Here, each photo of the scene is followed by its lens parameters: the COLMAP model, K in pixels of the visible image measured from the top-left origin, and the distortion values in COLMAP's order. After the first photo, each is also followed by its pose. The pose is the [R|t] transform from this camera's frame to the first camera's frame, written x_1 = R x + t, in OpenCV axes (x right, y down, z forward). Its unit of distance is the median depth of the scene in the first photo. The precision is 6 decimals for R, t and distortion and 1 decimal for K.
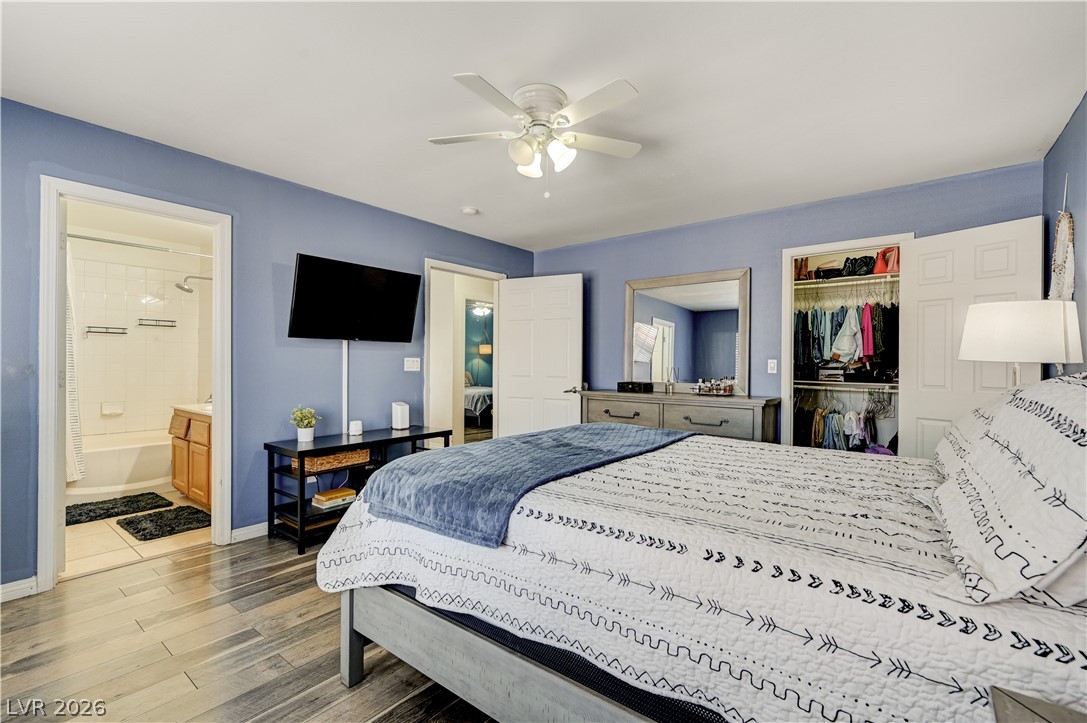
lens RADIAL K [[477.3, 0, 548.2], [0, 477.3, 367.0], [0, 0, 1]] dist [-0.003216, -0.000283]
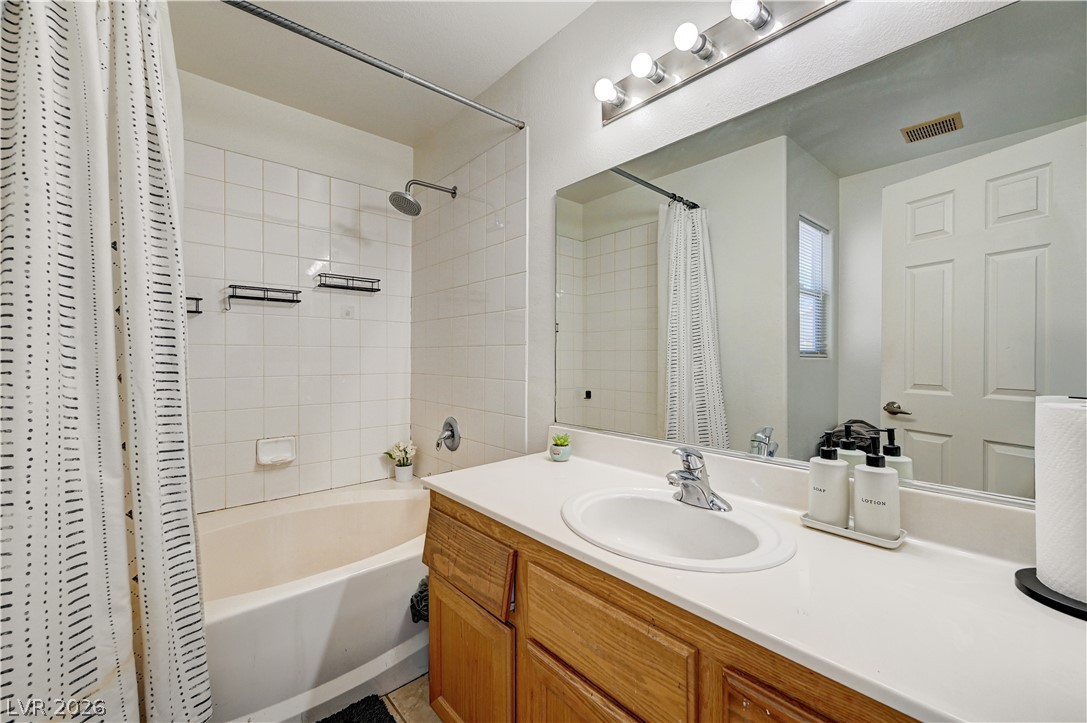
lens RADIAL K [[430.3, 0, 544.5], [0, 430.3, 361.8], [0, 0, 1]] dist [-0.001458, 0.000743]
pose [[0.985260, -0.005697, -0.170970, -0.564440], [0.005598, 0.999984, -0.001060, -0.004012], [0.170973, 0.000087, 0.985276, 0.608209]]
